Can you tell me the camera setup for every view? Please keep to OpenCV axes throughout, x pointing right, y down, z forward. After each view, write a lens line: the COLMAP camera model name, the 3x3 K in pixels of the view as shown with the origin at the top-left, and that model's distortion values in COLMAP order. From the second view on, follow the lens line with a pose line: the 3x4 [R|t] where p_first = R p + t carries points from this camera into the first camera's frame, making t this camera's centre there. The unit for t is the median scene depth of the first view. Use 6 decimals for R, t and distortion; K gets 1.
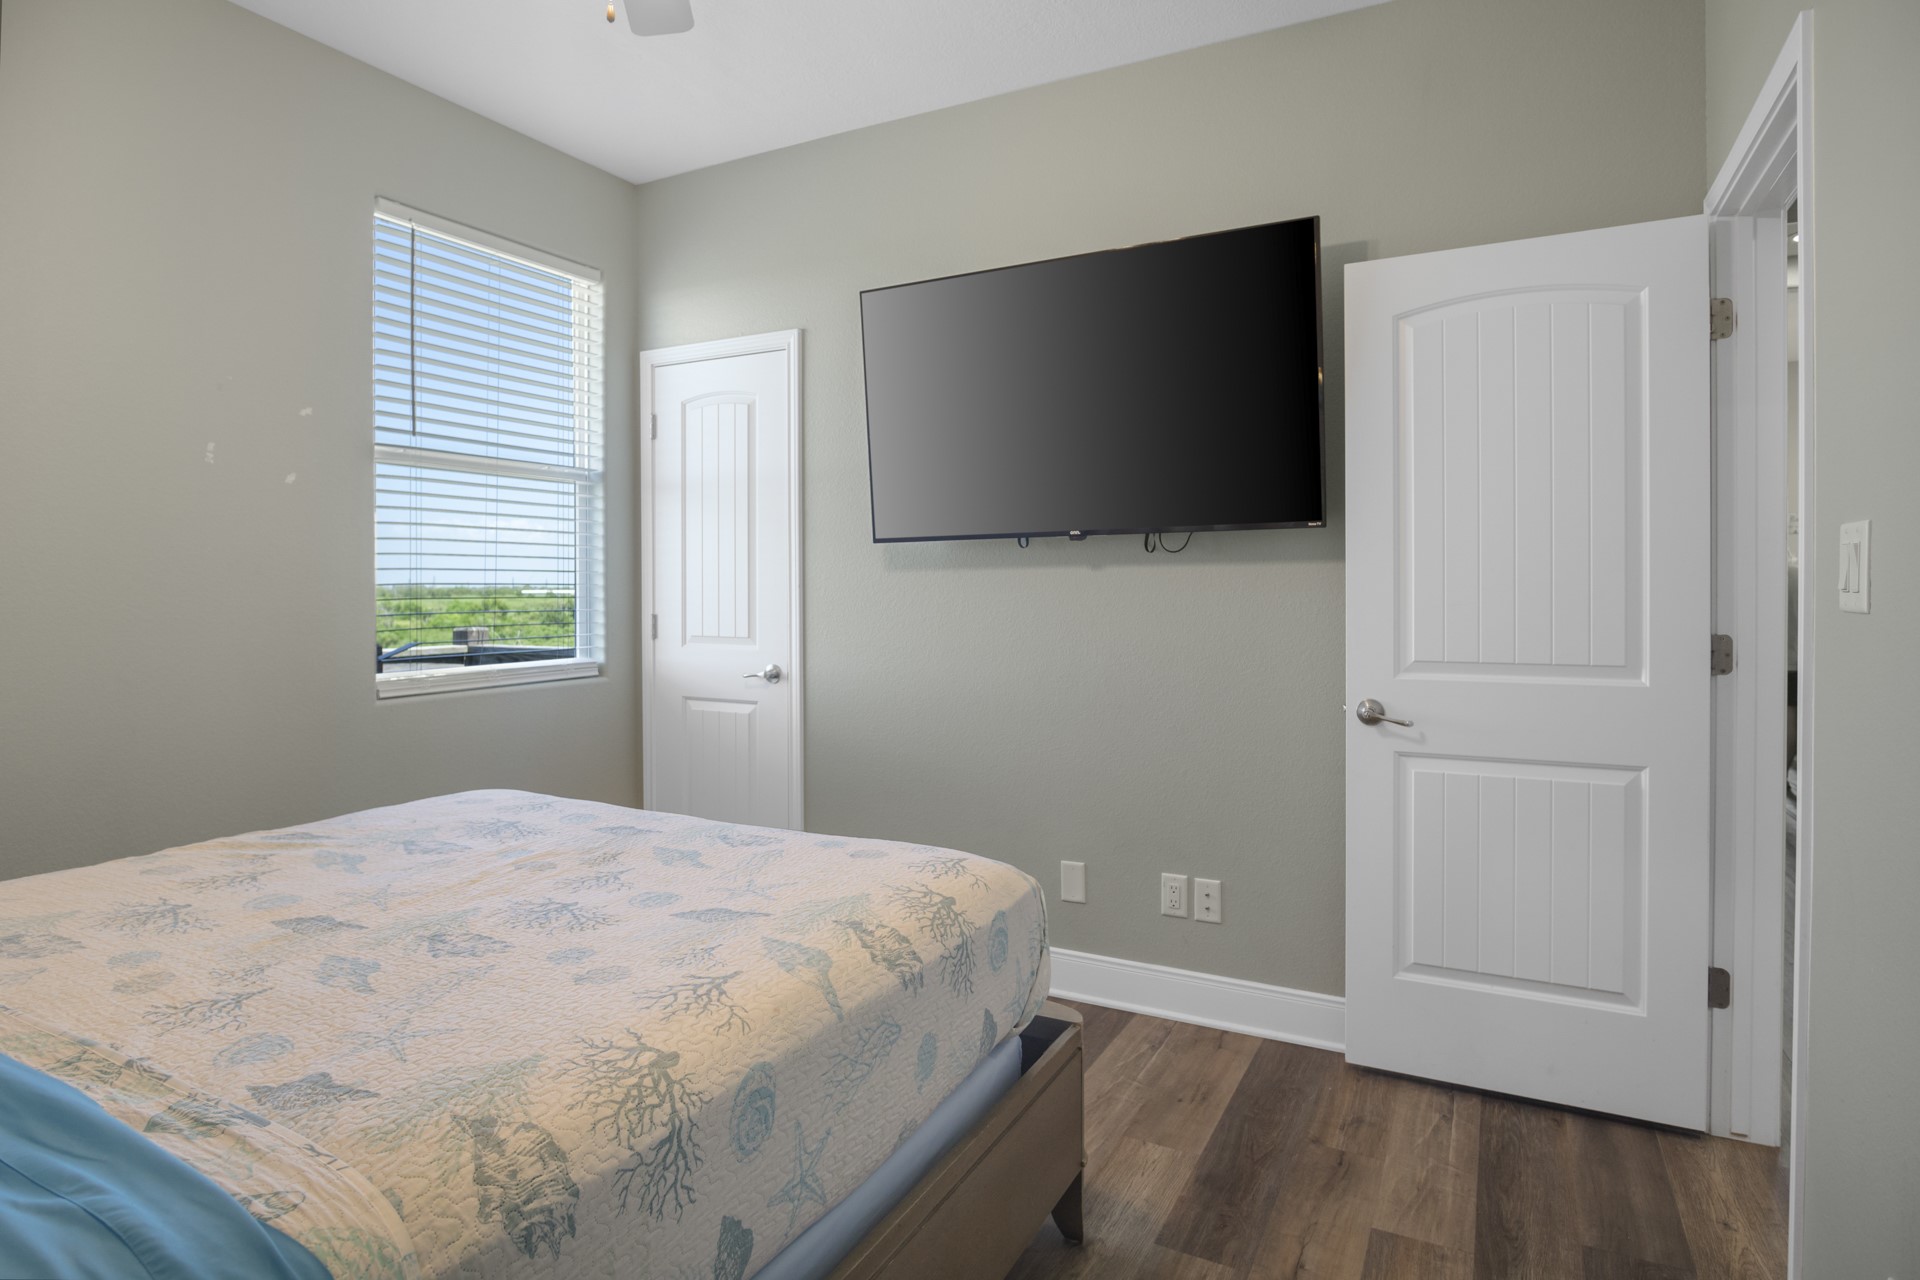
lens RADIAL K [[1049.7, 0, 944.4], [0, 1049.7, 614.1], [0, 0, 1]] dist [-0.027945, 0.004154]
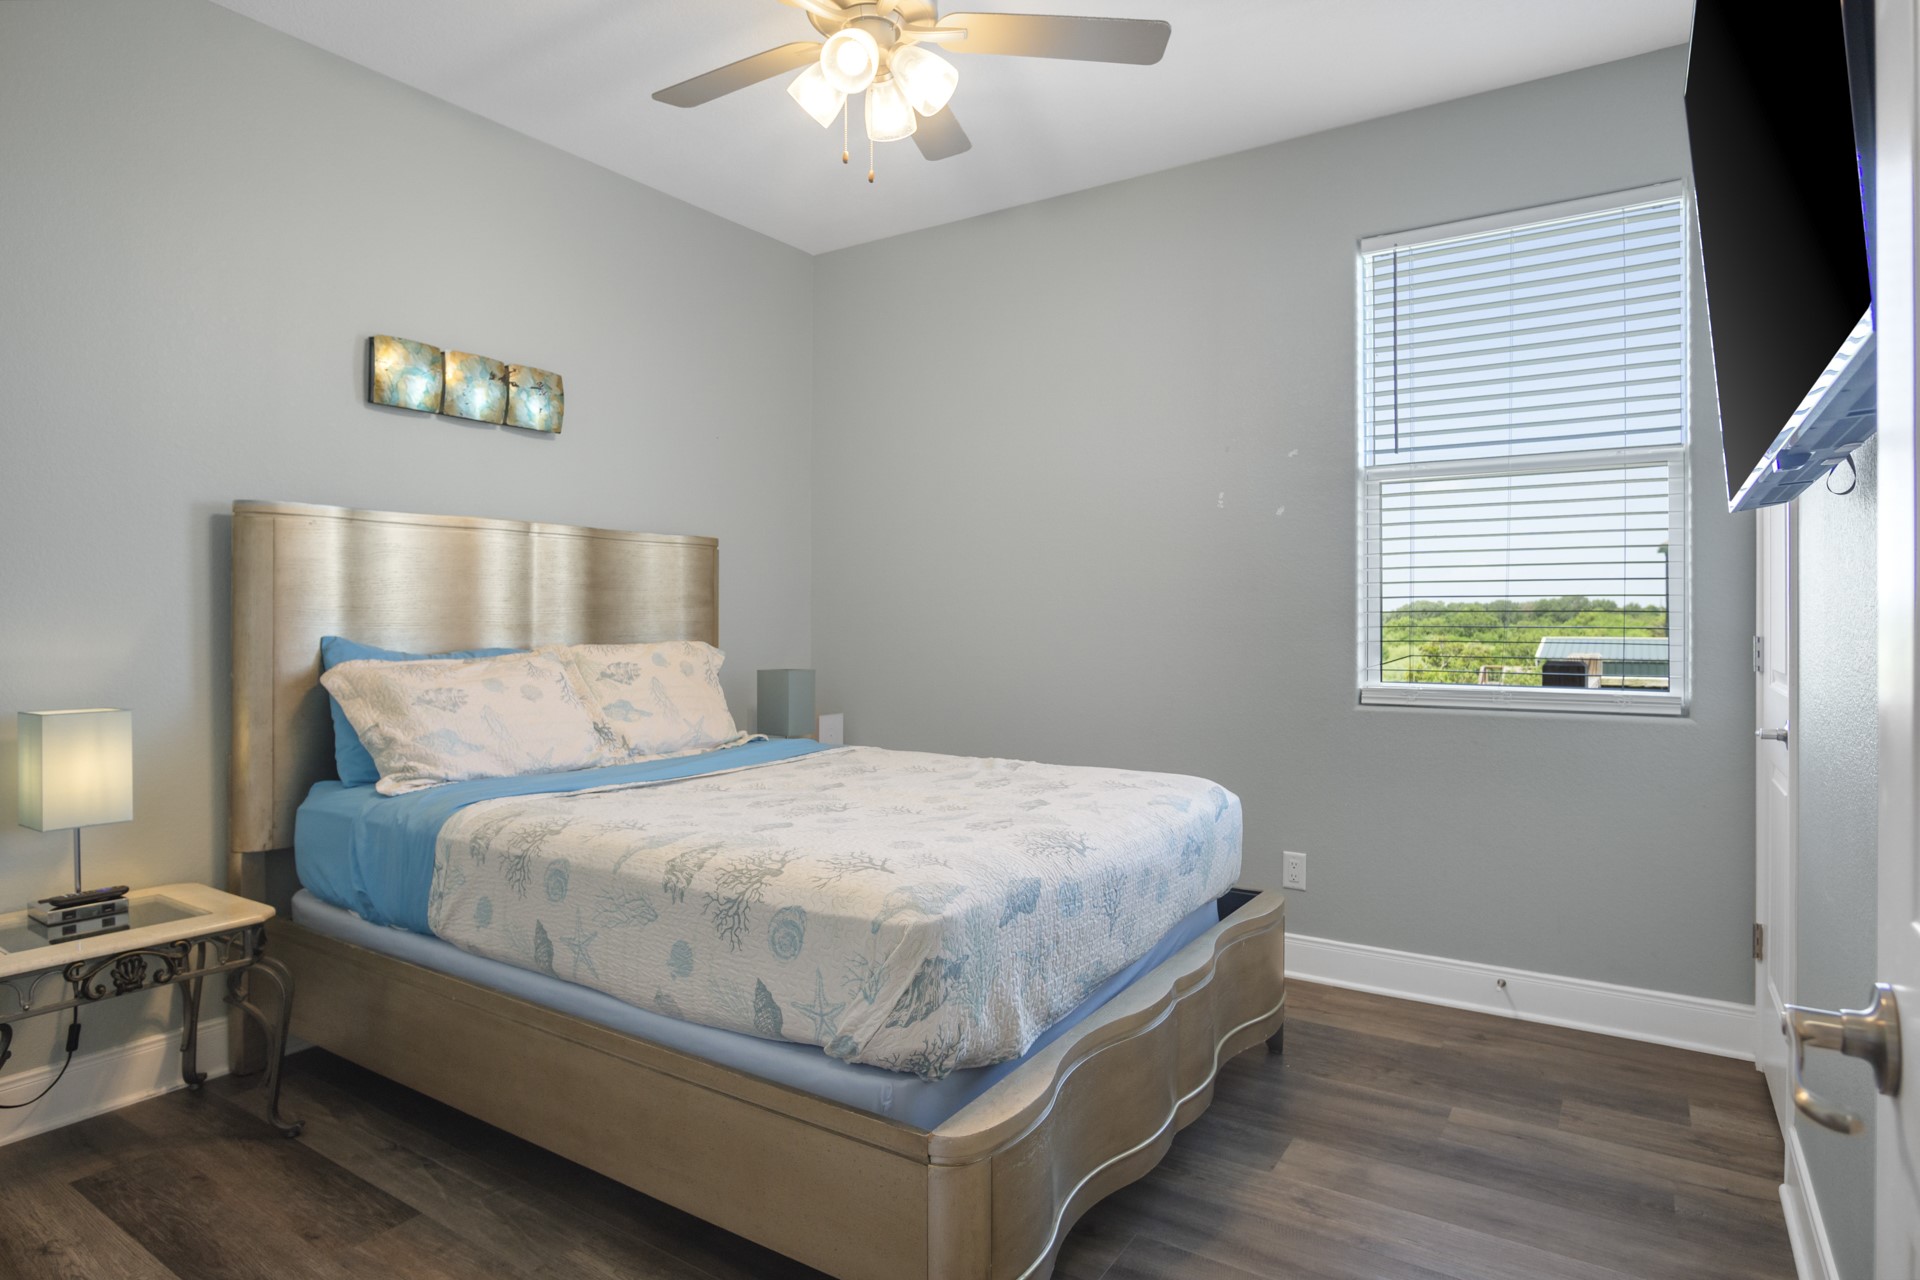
lens RADIAL K [[1049.7, 0, 944.4], [0, 1049.7, 614.1], [0, 0, 1]] dist [-0.027945, 0.004154]
pose [[-0.095947, 0.000402, -0.995386, 0.584177], [-0.025602, 0.999668, 0.002872, -0.003654], [0.995057, 0.025759, -0.095905, 0.684847]]
